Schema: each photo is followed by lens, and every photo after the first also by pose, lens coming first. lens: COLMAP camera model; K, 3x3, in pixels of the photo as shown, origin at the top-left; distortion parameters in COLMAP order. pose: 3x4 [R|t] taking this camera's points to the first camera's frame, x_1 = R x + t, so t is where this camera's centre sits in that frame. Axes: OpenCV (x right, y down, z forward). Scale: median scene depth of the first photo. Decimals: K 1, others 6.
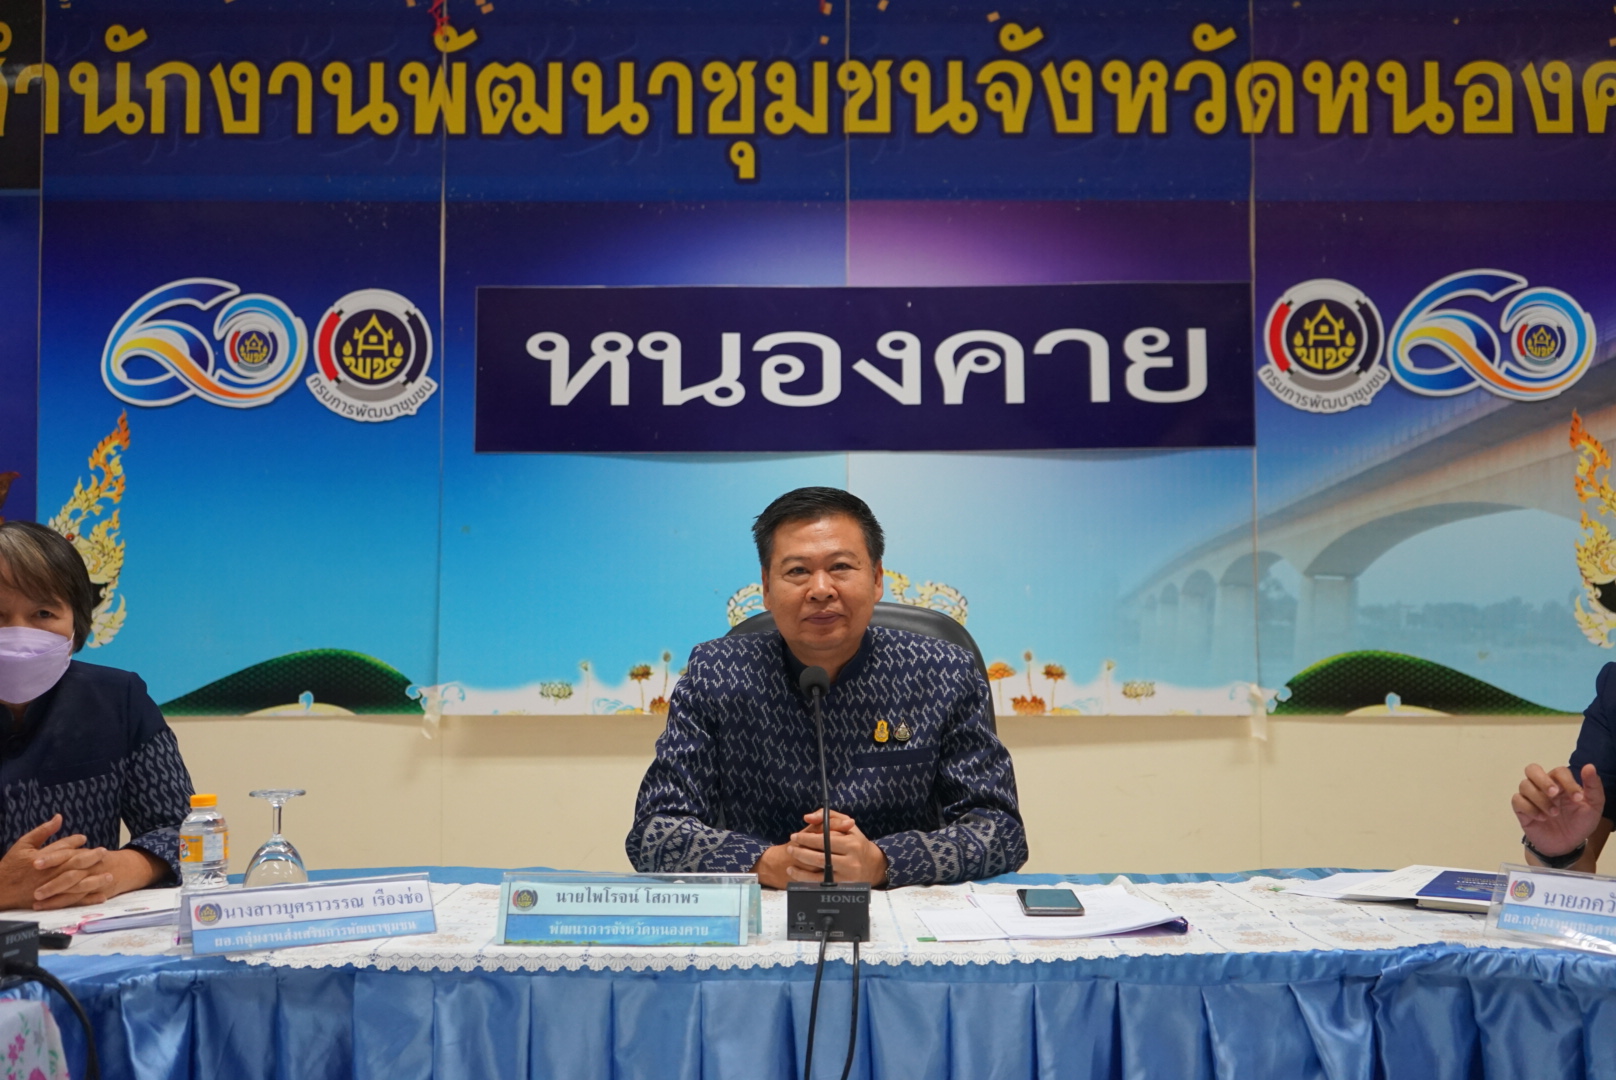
lens RADIAL K [[1749.0, 0, 797.0], [0, 1749.0, 541.5], [0, 0, 1]] dist [0.004312, 0.015133]
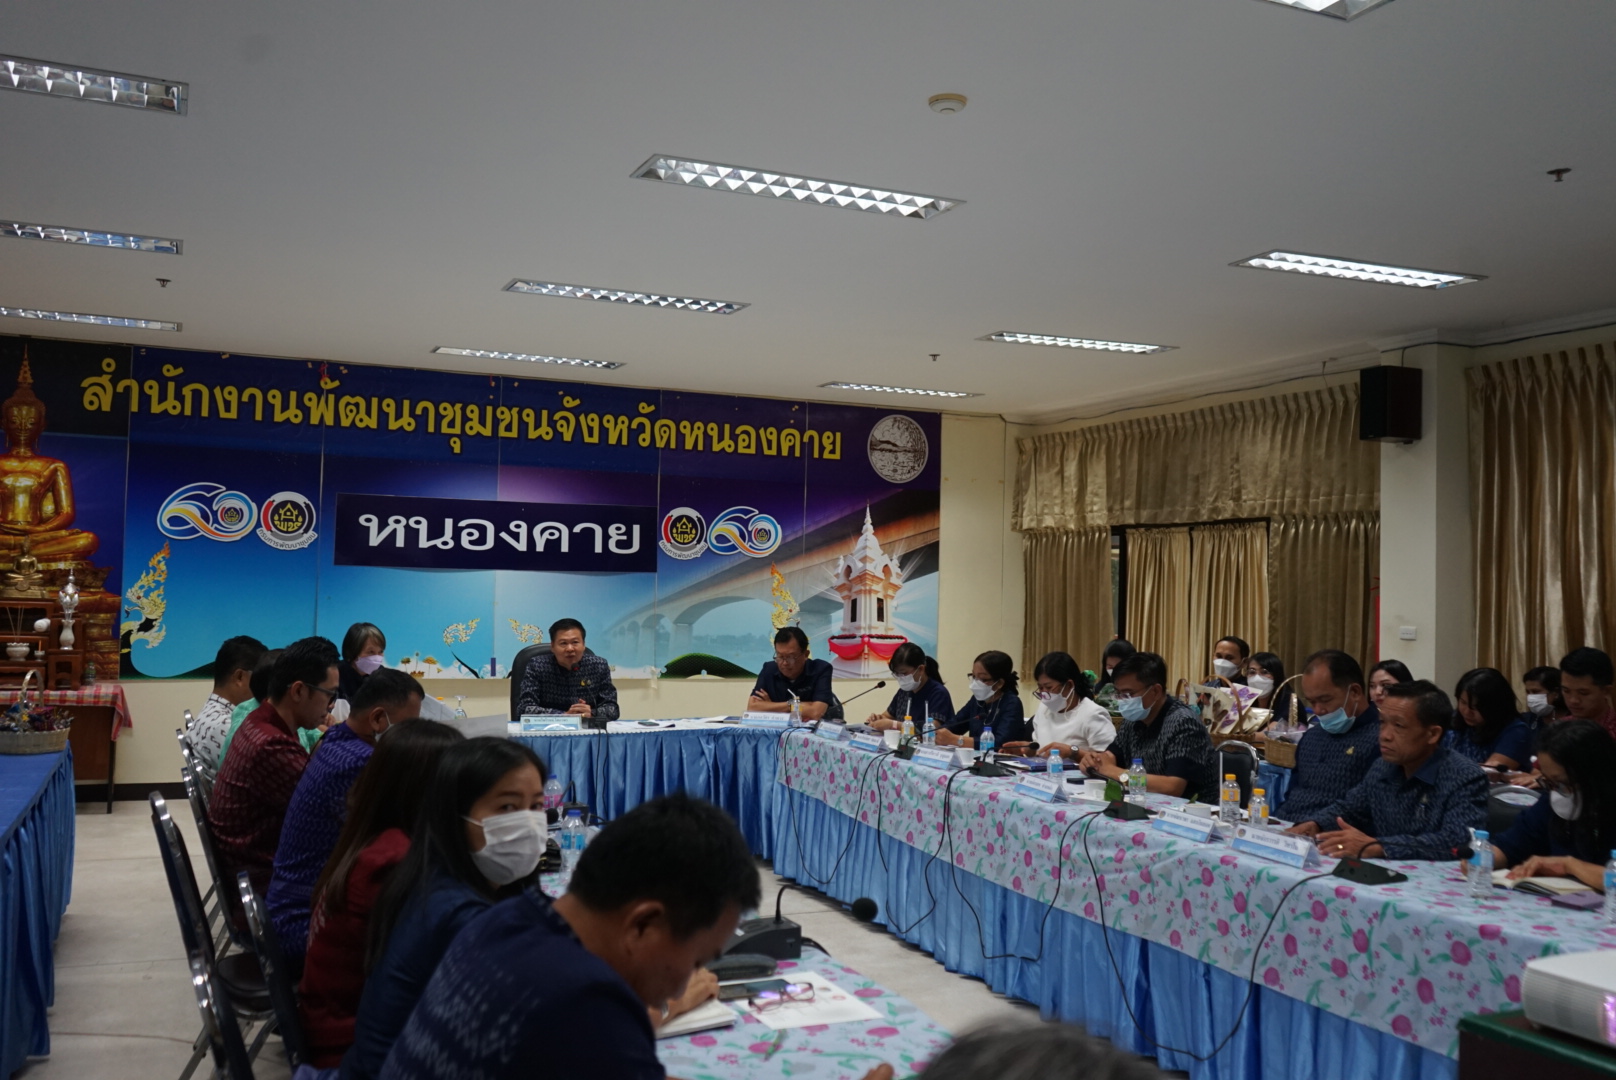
lens RADIAL K [[1429.1, 0, 793.4], [0, 1429.1, 537.2], [0, 0, 1]] dist [0.000991, 0.001120]
pose [[0.914344, 0.038539, 0.403100, -0.391269], [-0.037675, 0.999239, -0.010076, -0.091264], [-0.403182, -0.005974, 0.915100, -0.967688]]
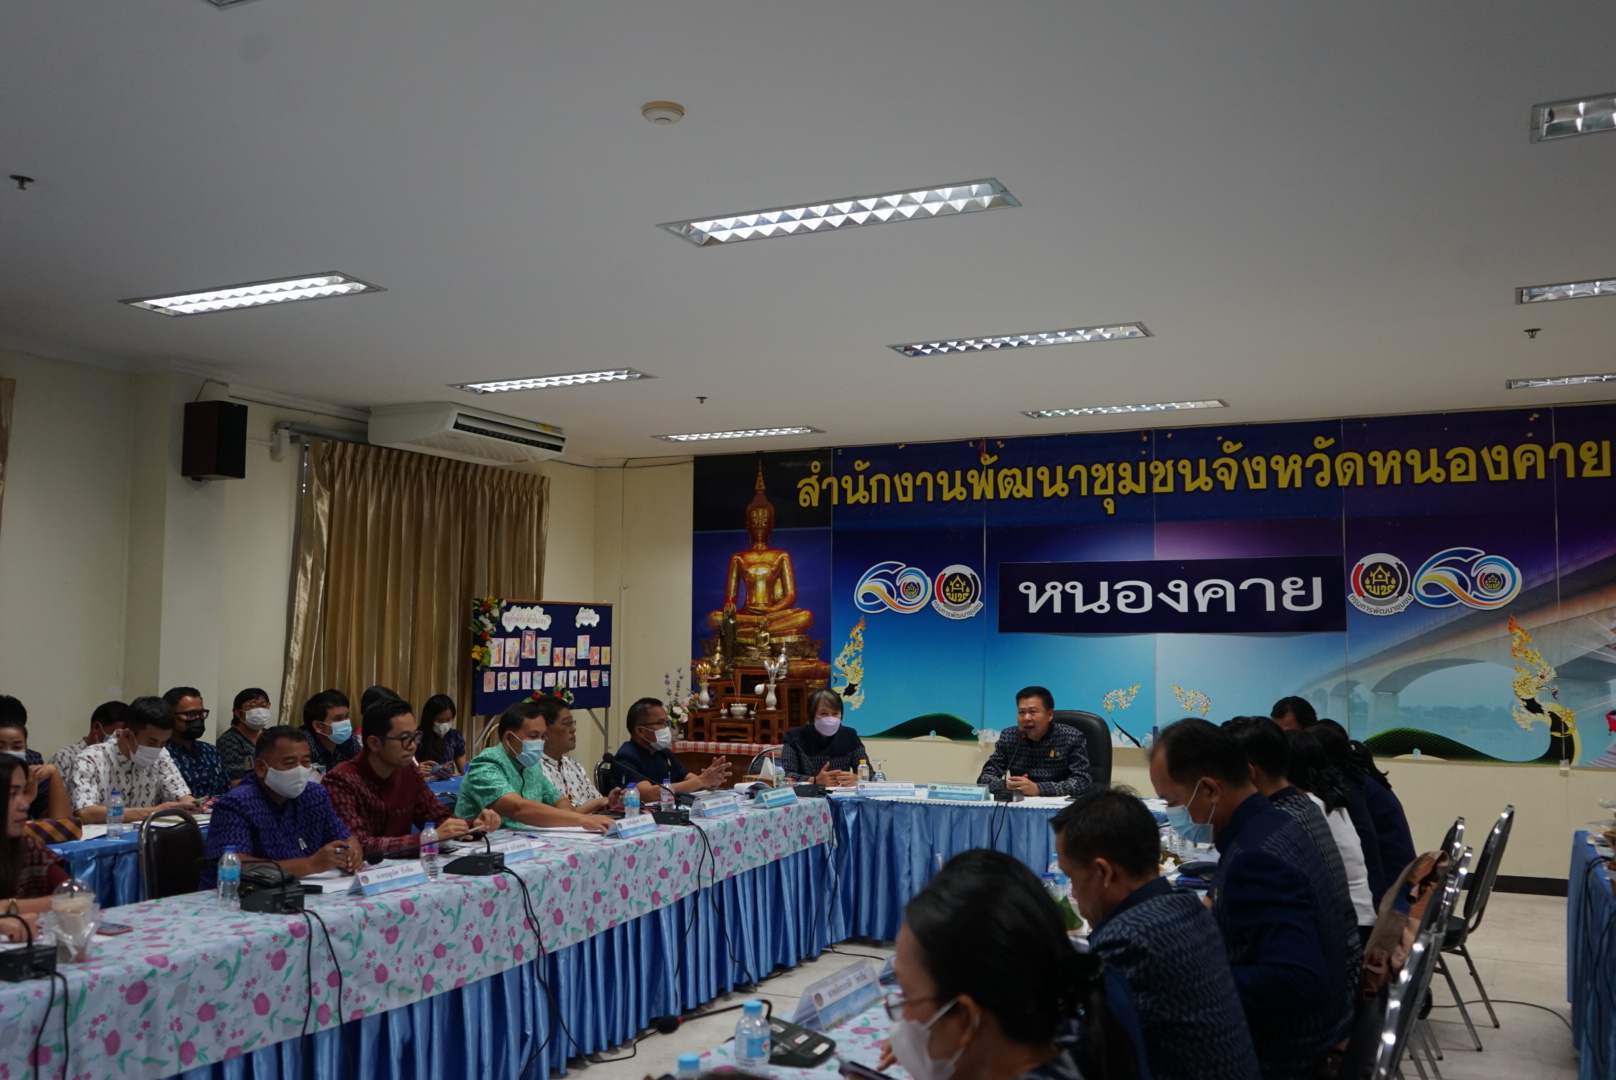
lens RADIAL K [[1417.6, 0, 810.5], [0, 1417.6, 532.2], [0, 0, 1]] dist [0.013683, 0.005026]
pose [[0.909719, -0.025893, -0.414416, 0.389311], [0.007316, 0.998898, -0.046352, -0.100082], [0.415160, 0.039136, 0.908906, -0.874610]]
